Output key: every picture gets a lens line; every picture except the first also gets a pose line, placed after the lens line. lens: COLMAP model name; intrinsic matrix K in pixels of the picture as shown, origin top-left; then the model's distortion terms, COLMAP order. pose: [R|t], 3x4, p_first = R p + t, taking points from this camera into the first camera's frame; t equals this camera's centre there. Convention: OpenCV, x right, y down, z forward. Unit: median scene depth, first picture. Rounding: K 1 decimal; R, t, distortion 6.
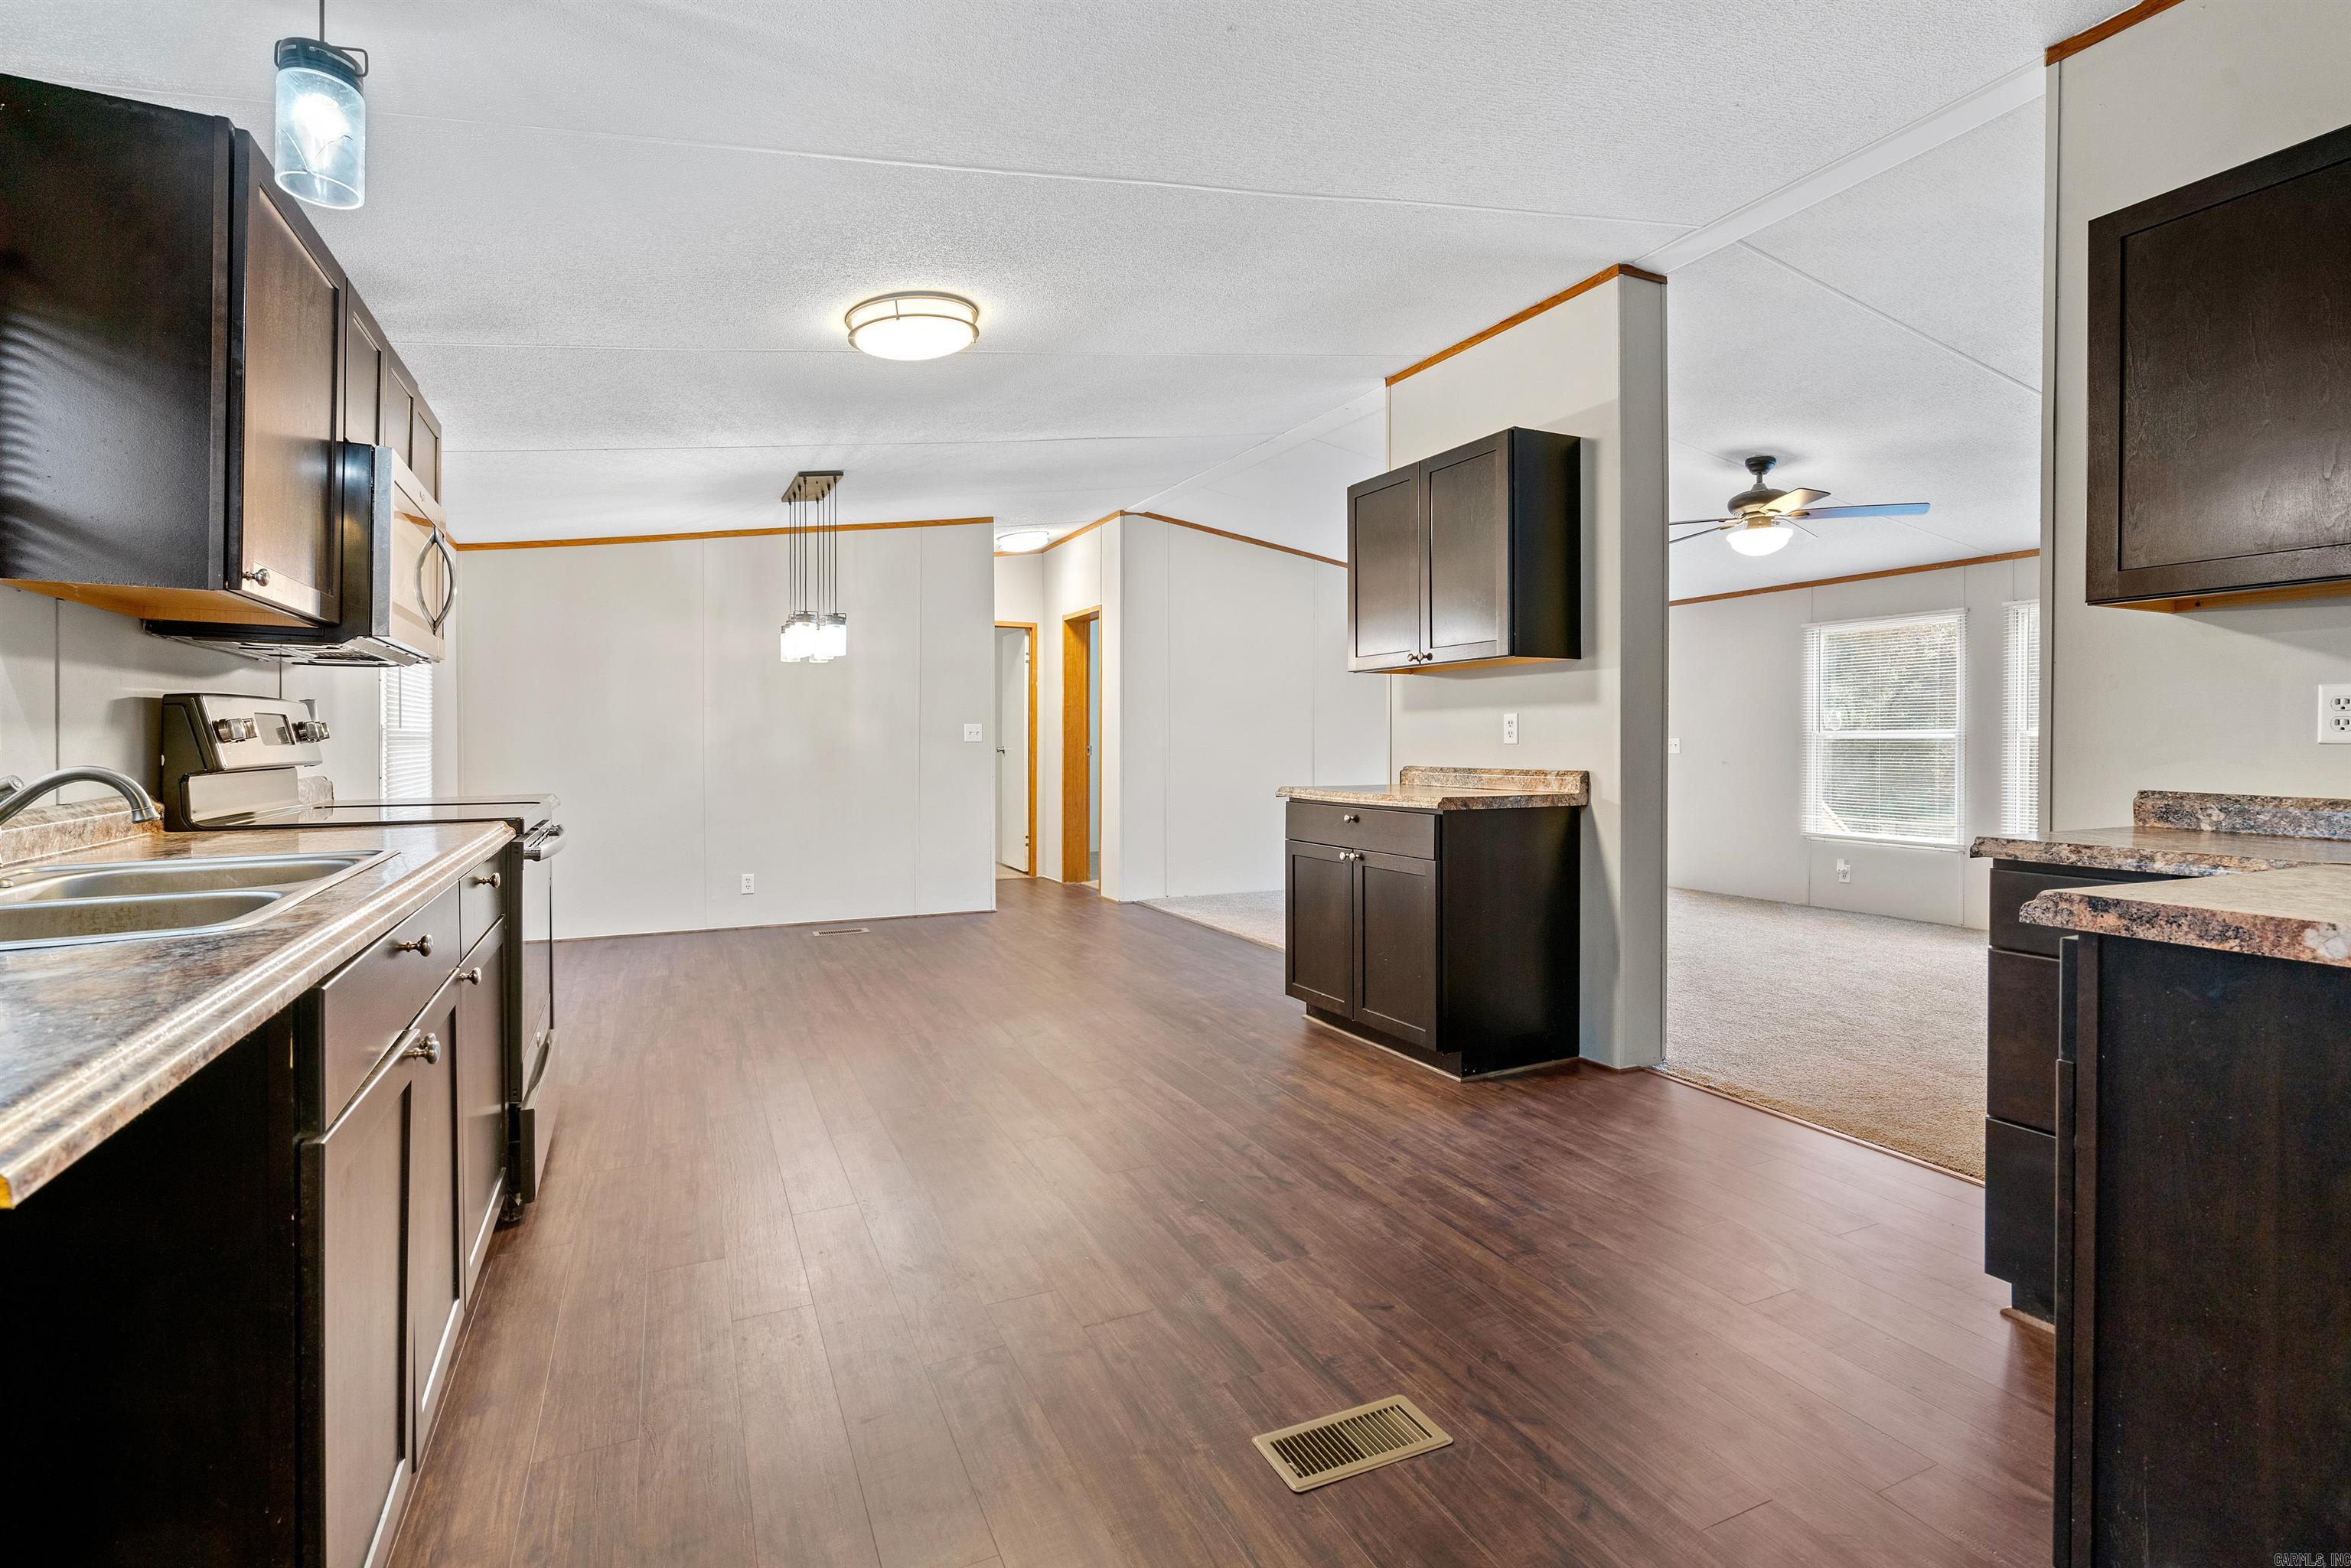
lens RADIAL K [[1079.9, 0, 1165.5], [0, 1079.9, 751.2], [0, 0, 1]] dist [0.000540, 0.000199]
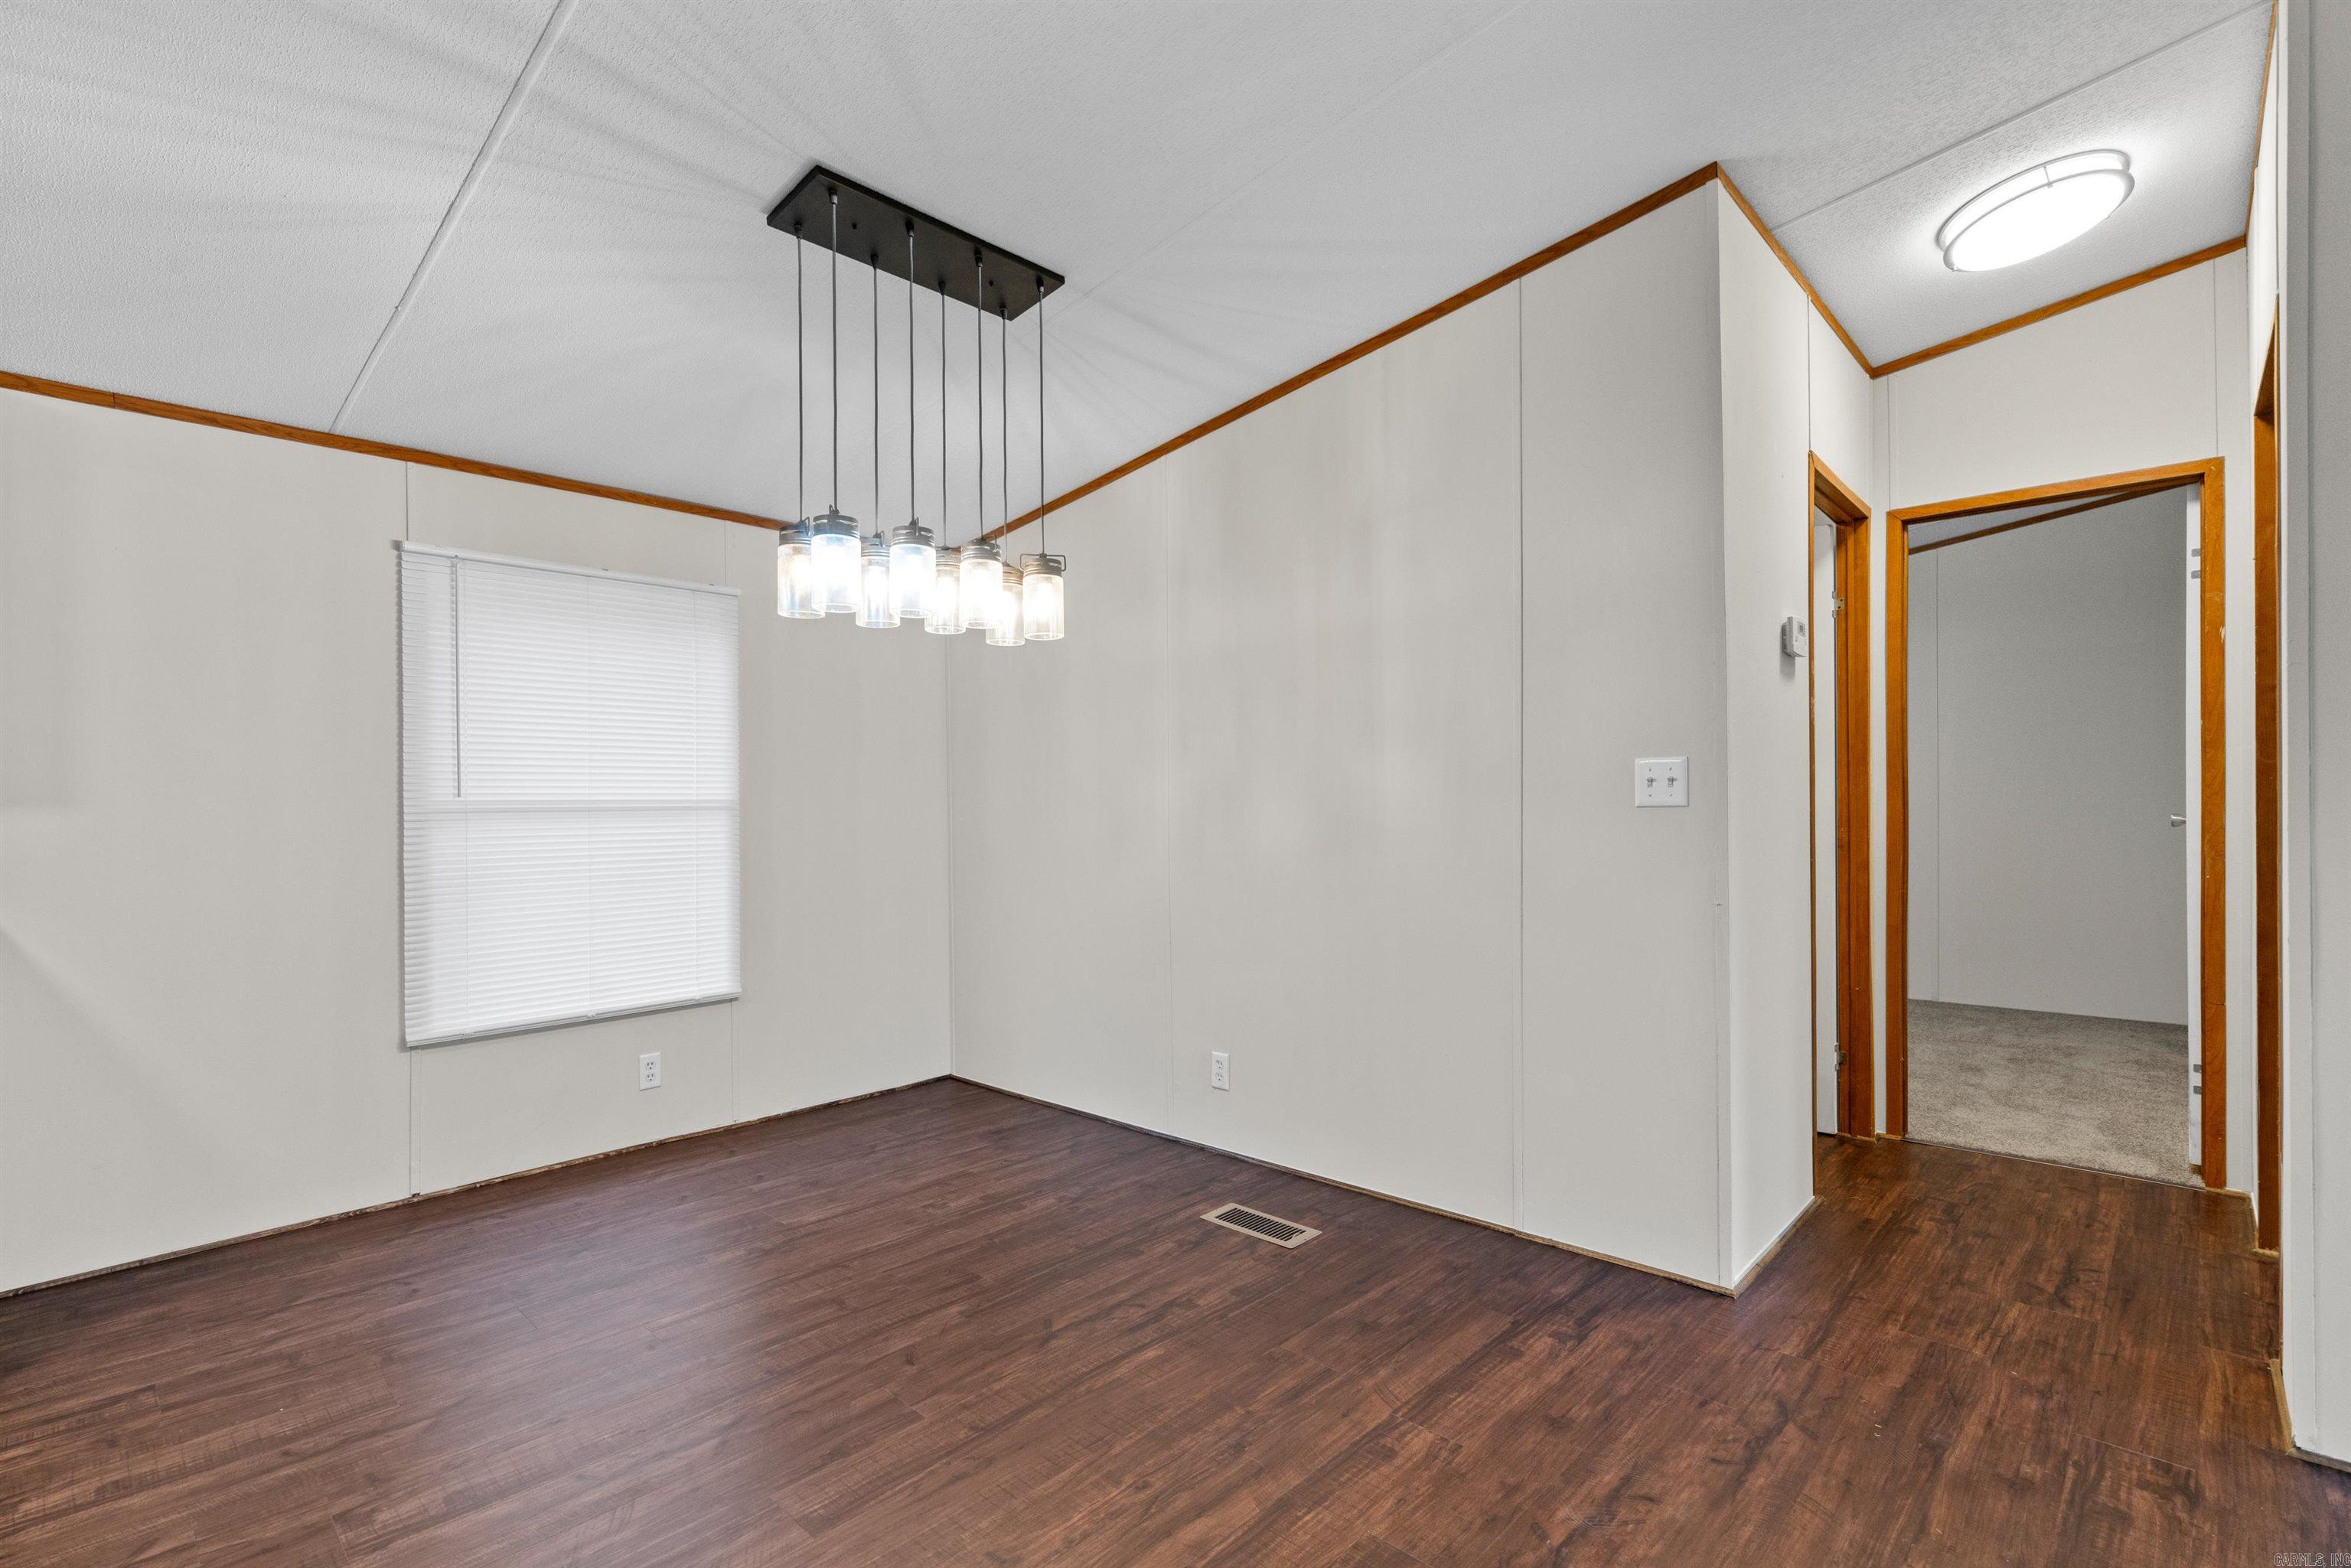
lens RADIAL K [[1087.4, 0, 1164.4], [0, 1087.4, 797.8], [0, 0, 1]] dist [-0.001991, -0.000340]
pose [[0.368101, -0.007701, -0.929754, 0.244661], [-0.000371, 0.999964, -0.008430, -0.021211], [0.929786, 0.003448, 0.368085, 1.692145]]
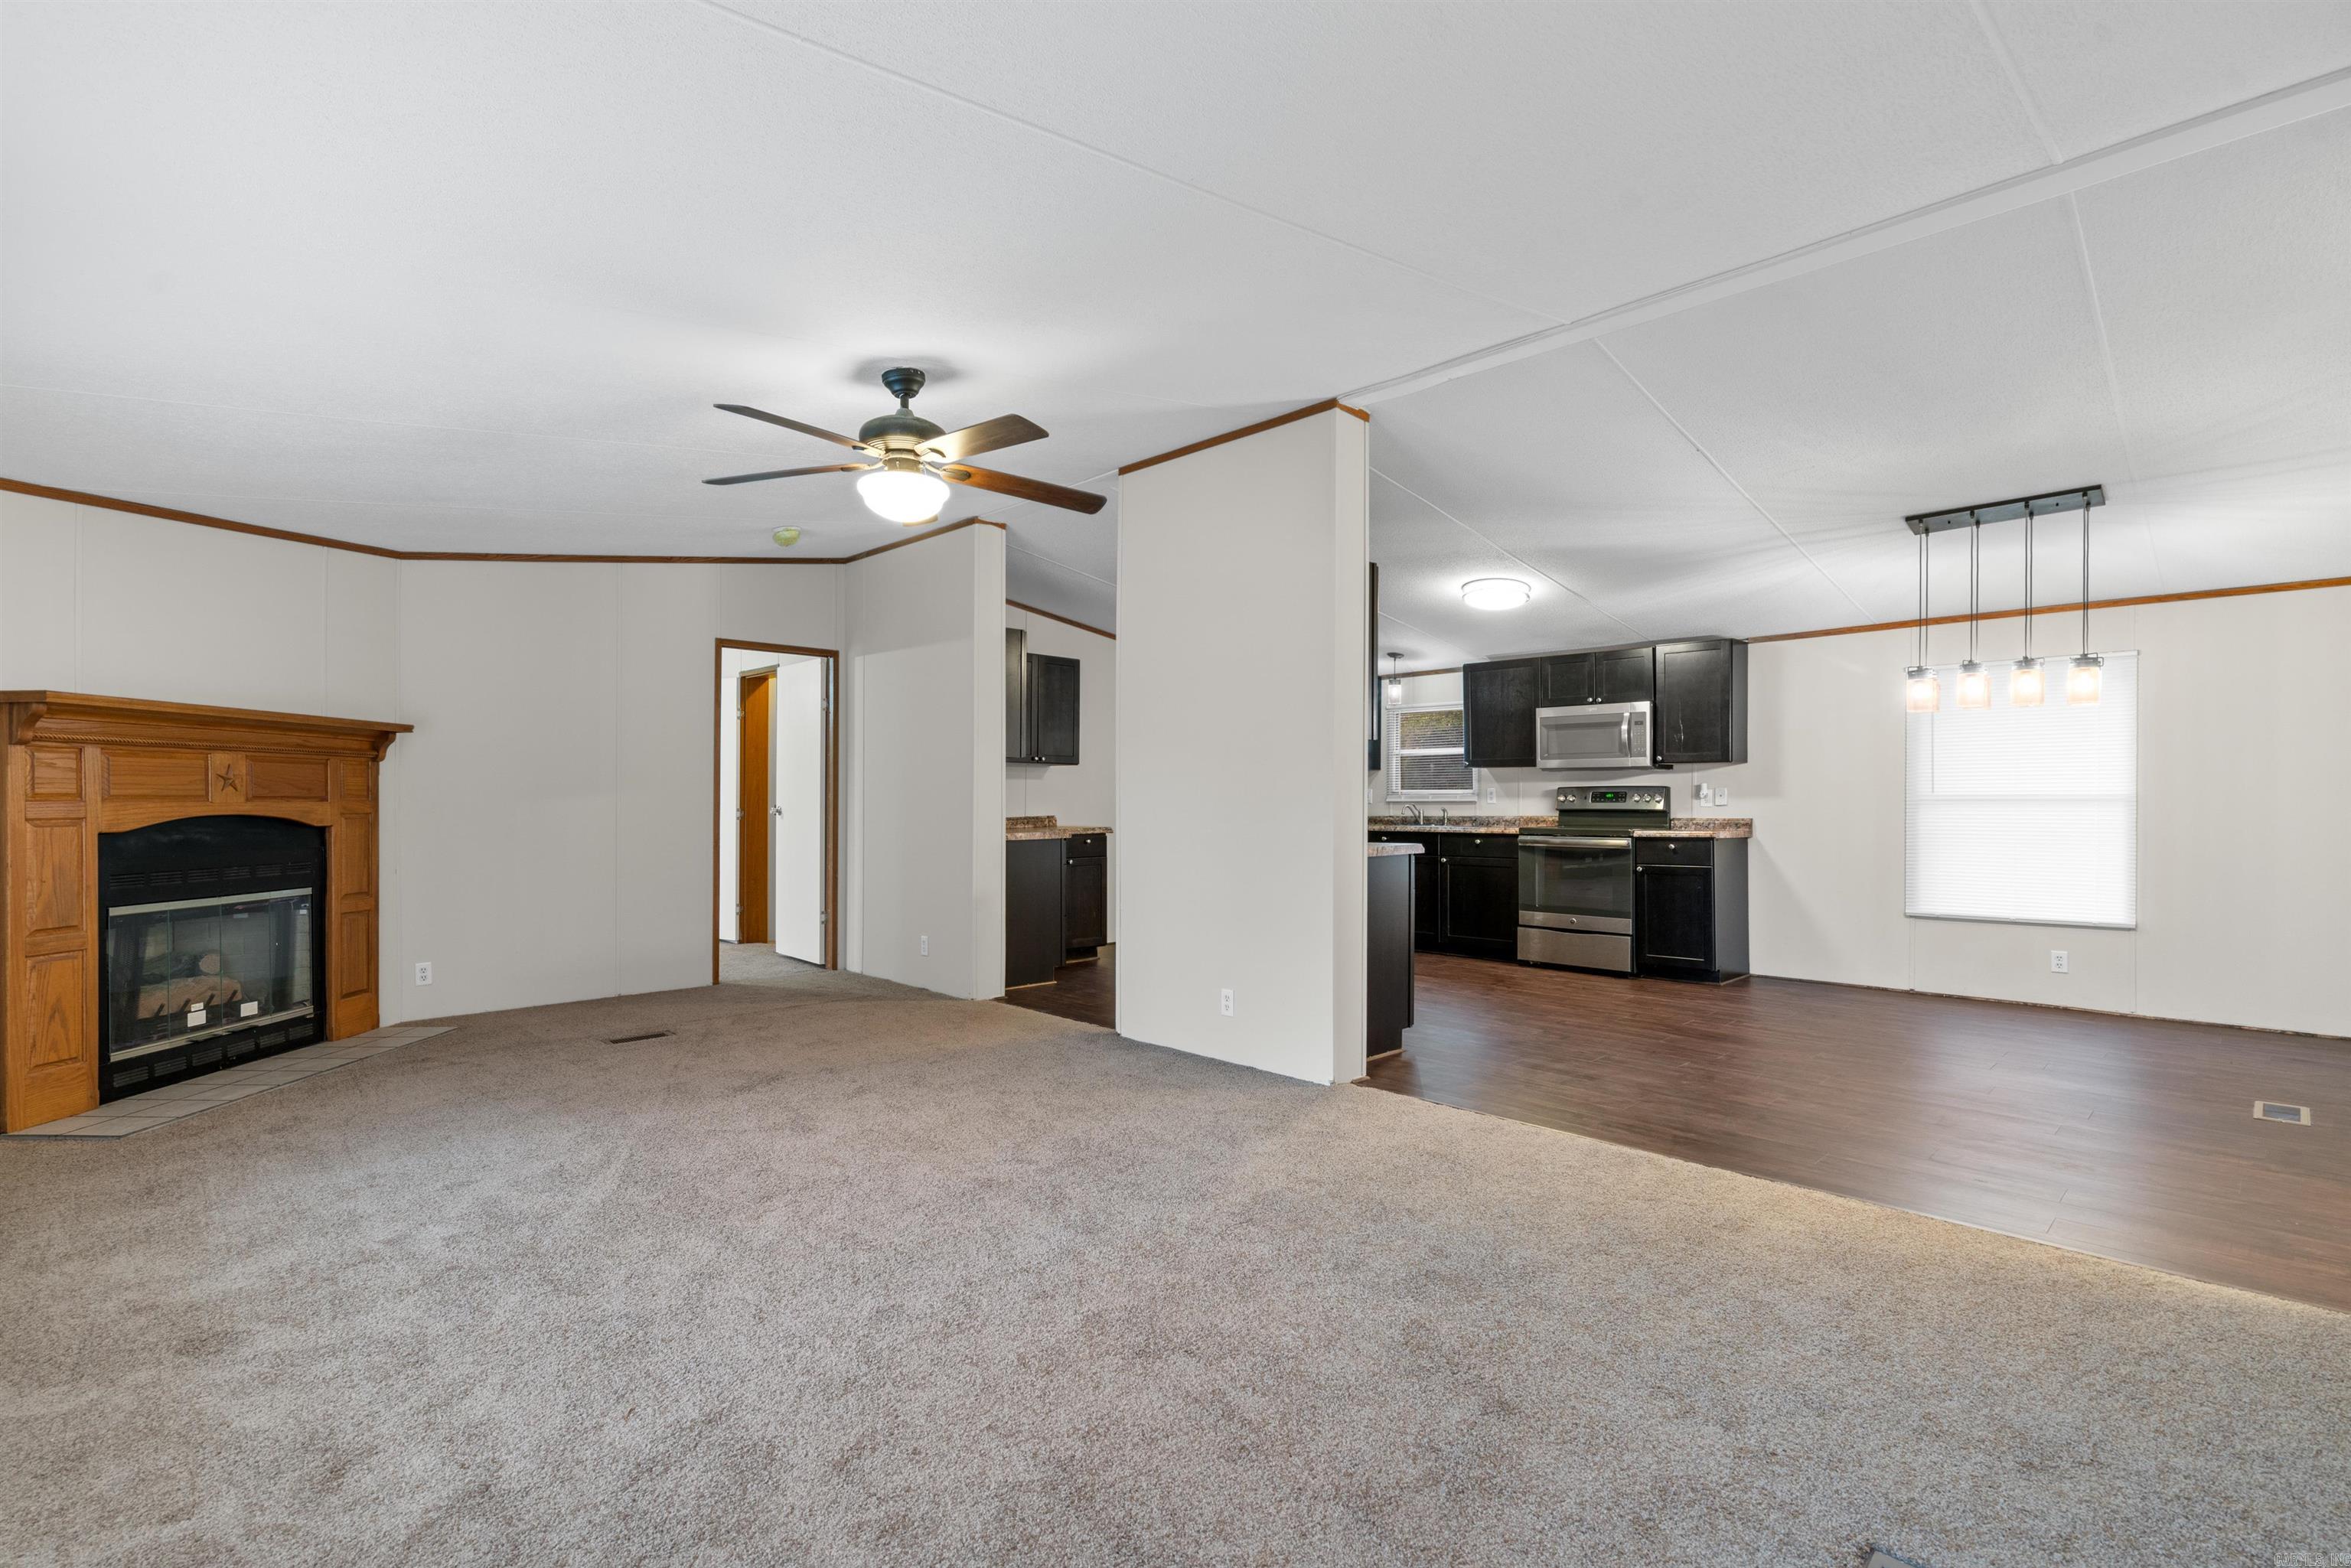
lens RADIAL K [[1075.7, 0, 1175.5], [0, 1075.7, 784.0], [0, 0, 1]] dist [0.009974, -0.000140]
pose [[-0.942042, -0.003861, -0.335472, 1.081232], [-0.002863, 0.999990, -0.003471, -0.037424], [0.335482, -0.002309, -0.942044, 2.931436]]
